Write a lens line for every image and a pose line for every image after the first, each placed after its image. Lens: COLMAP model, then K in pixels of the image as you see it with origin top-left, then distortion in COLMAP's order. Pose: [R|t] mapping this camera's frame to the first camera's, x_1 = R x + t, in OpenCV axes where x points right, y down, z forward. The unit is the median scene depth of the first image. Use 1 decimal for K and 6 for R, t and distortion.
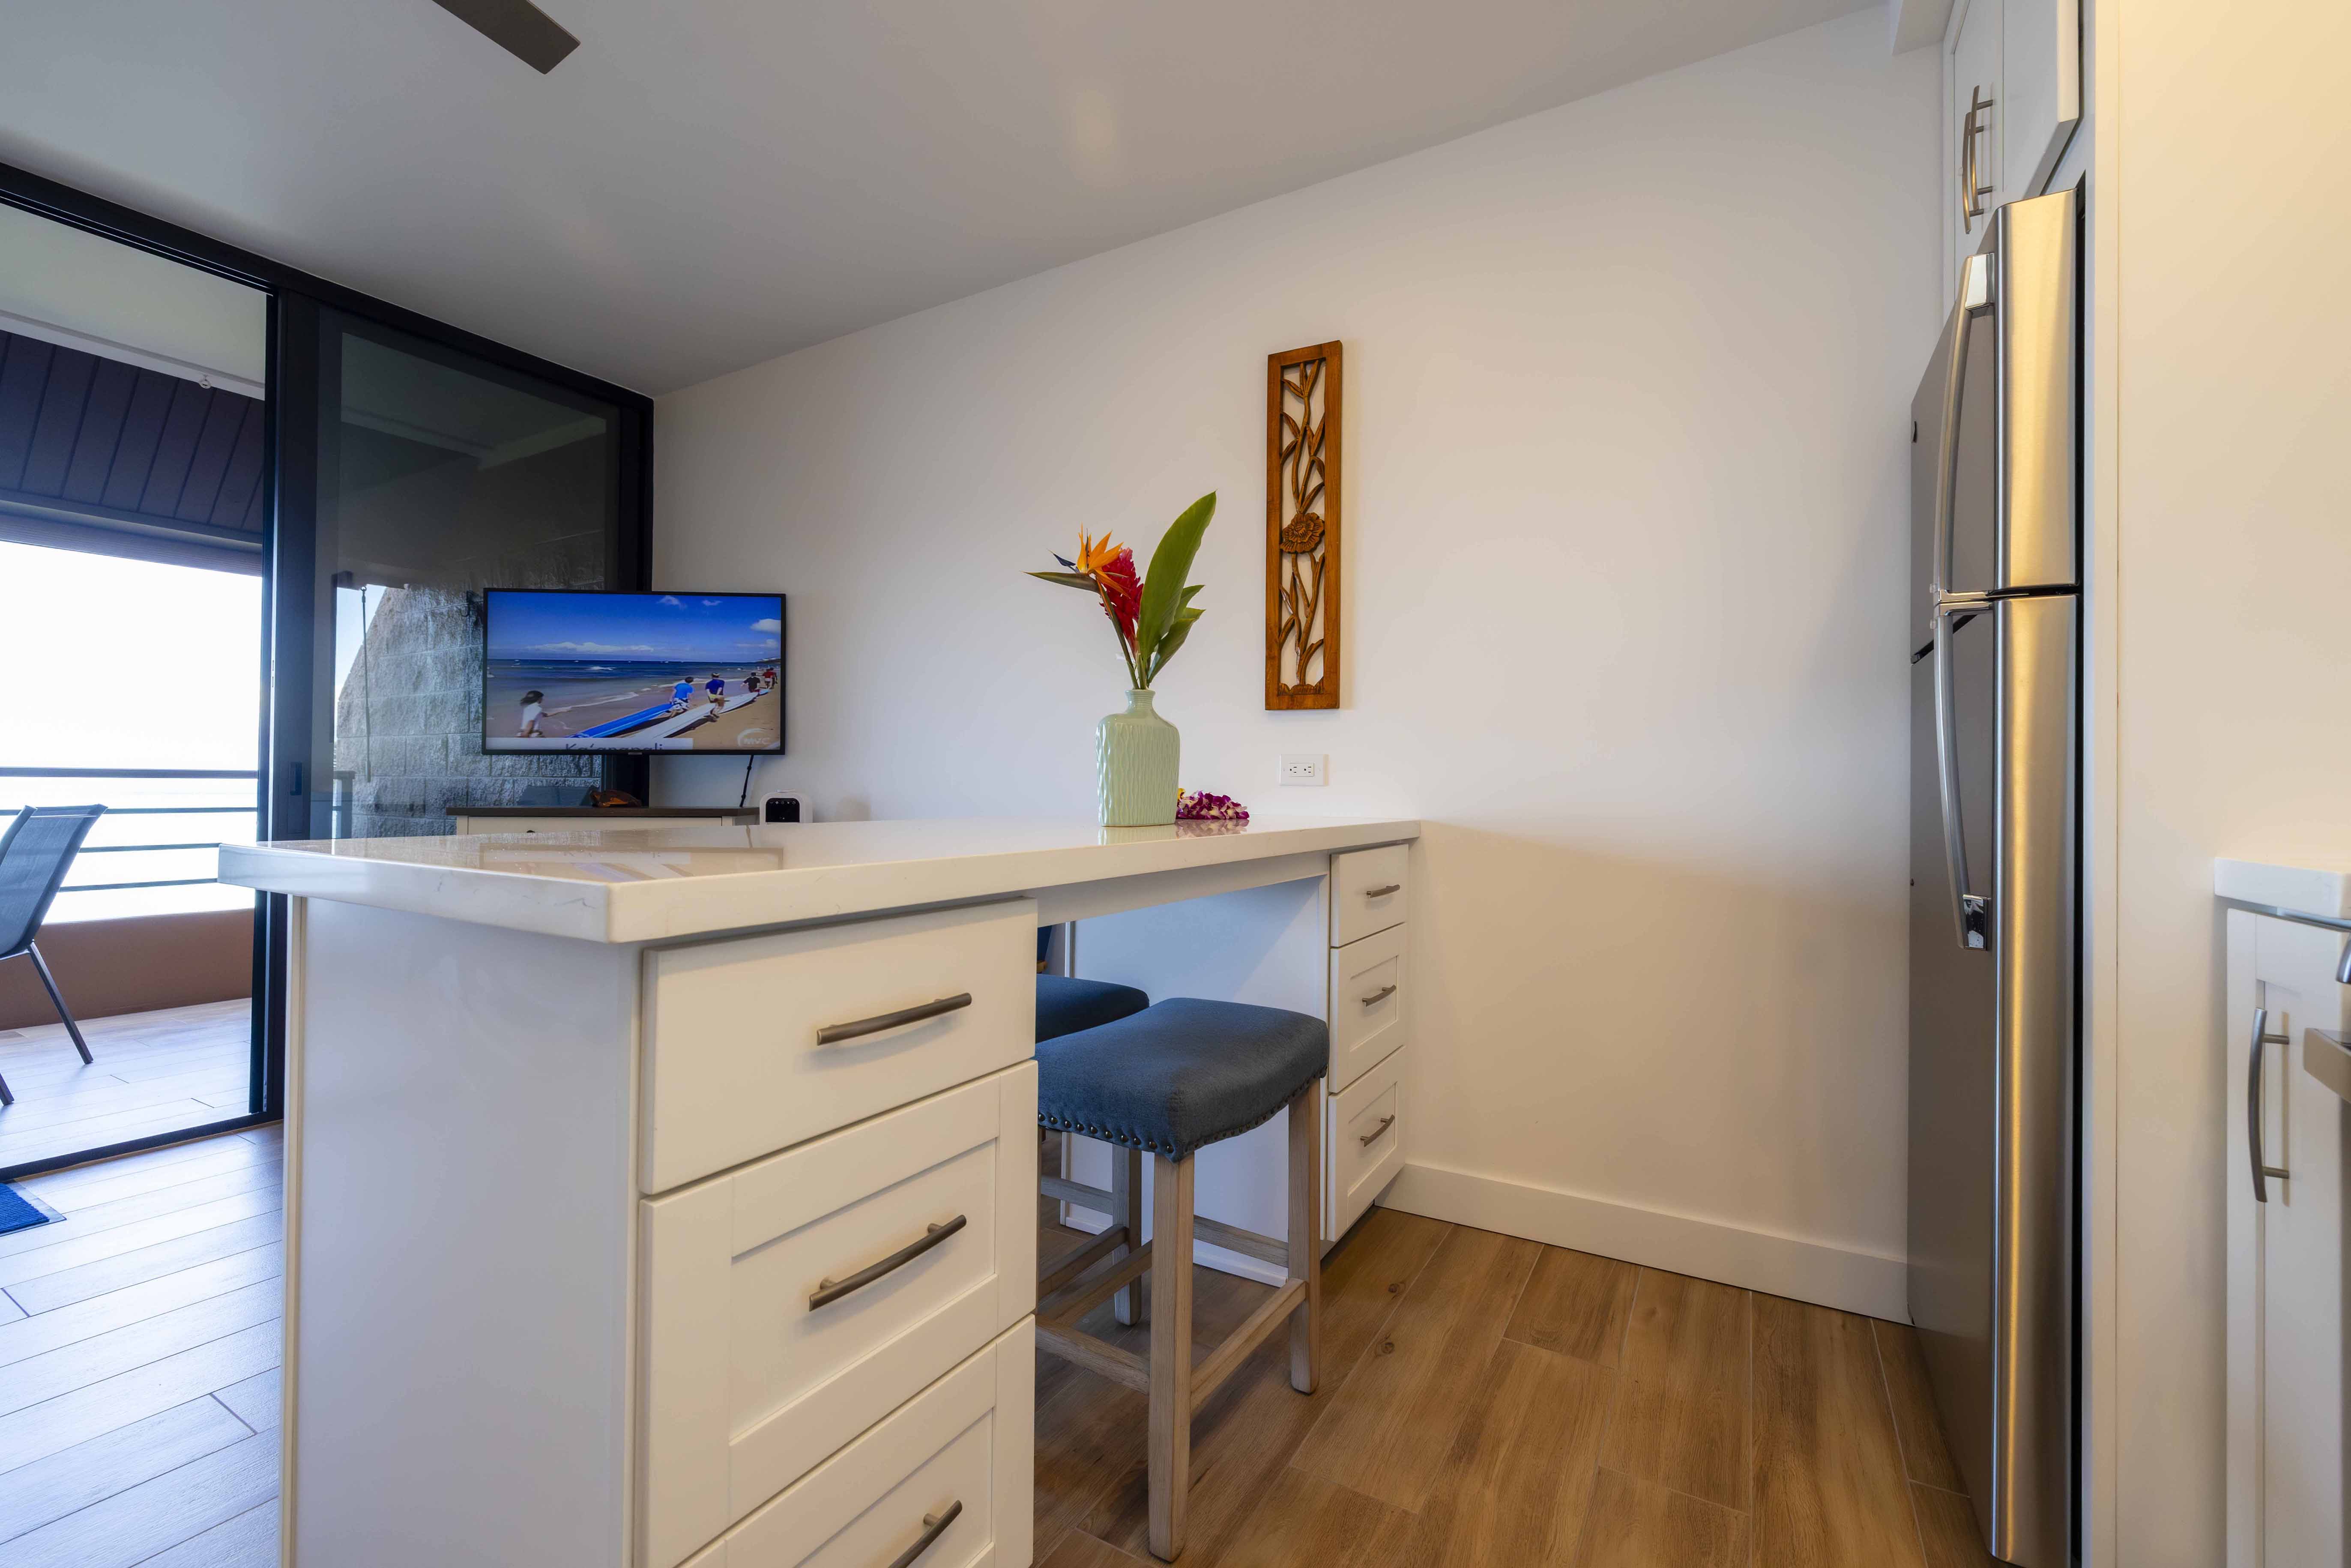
lens RADIAL K [[994.1, 0, 1175.5], [0, 994.1, 784.0], [0, 0, 1]] dist [-0.000542, -0.000031]
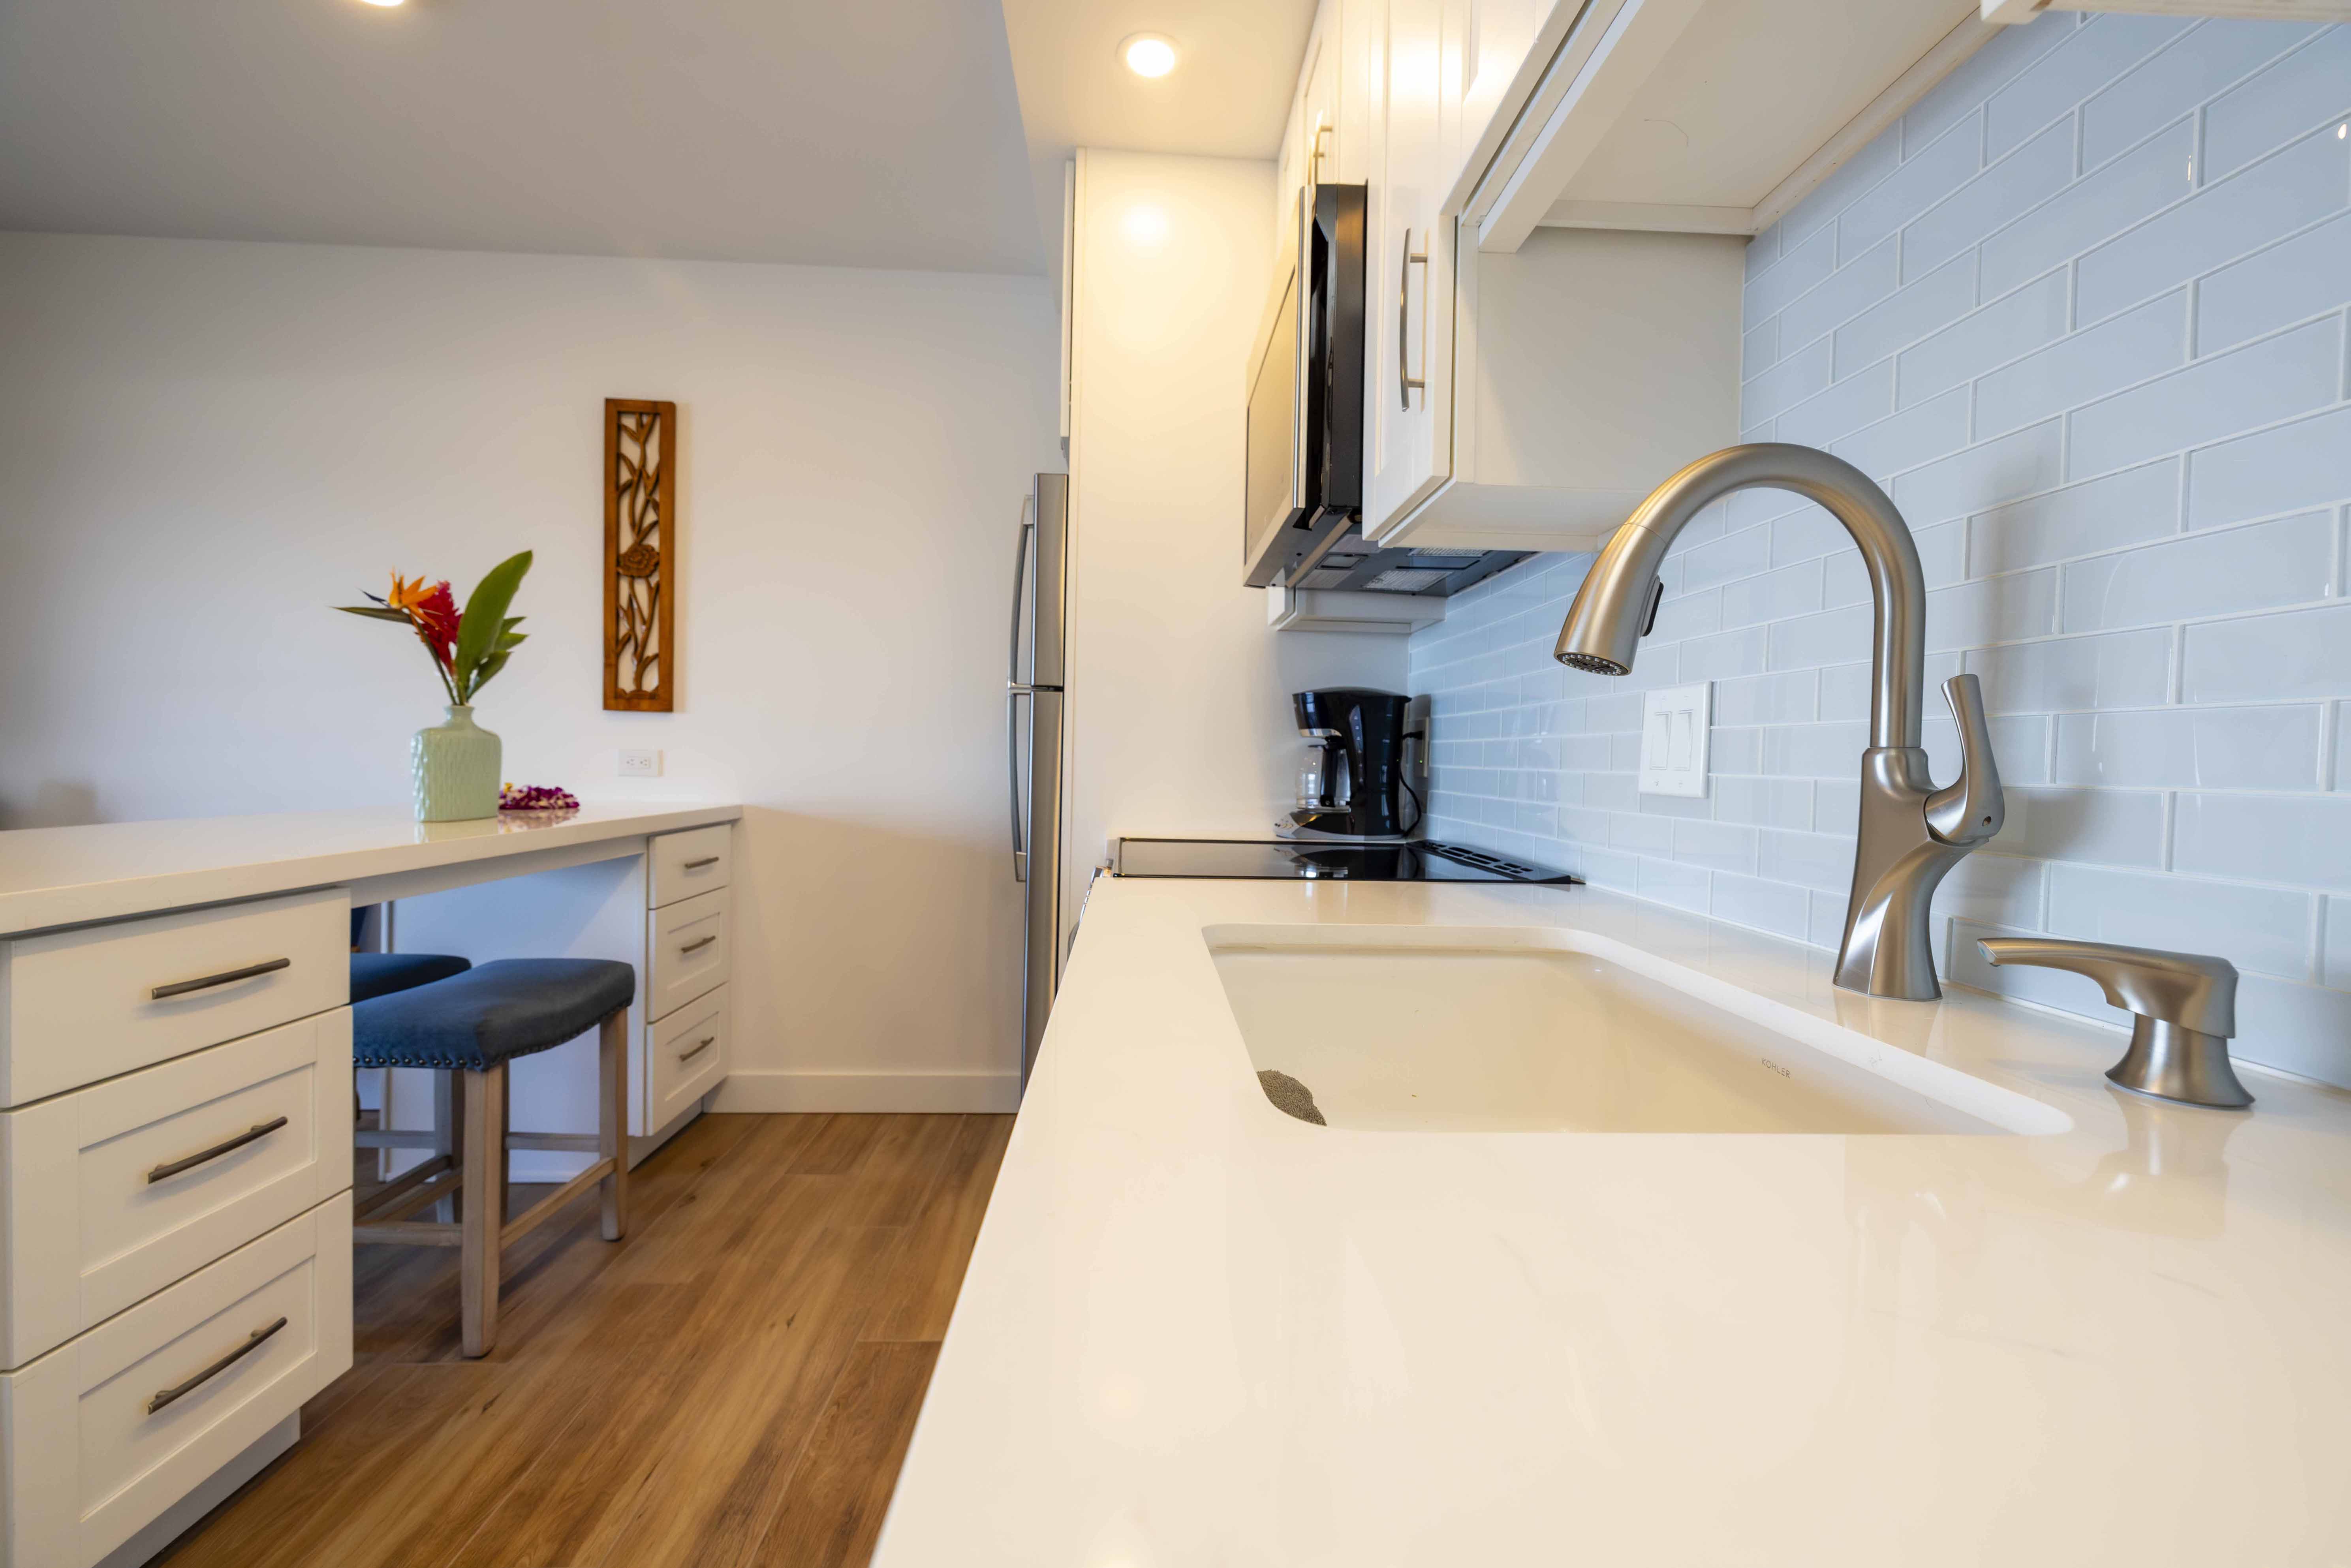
lens RADIAL K [[967.5, 0, 1175.5], [0, 967.5, 784.0], [0, 0, 1]] dist [0.000161, -0.000241]
pose [[0.840404, -0.005702, 0.541930, 0.055388], [-0.015501, 0.999283, 0.034552, -0.052534], [-0.541739, -0.037438, 0.839713, -0.426487]]
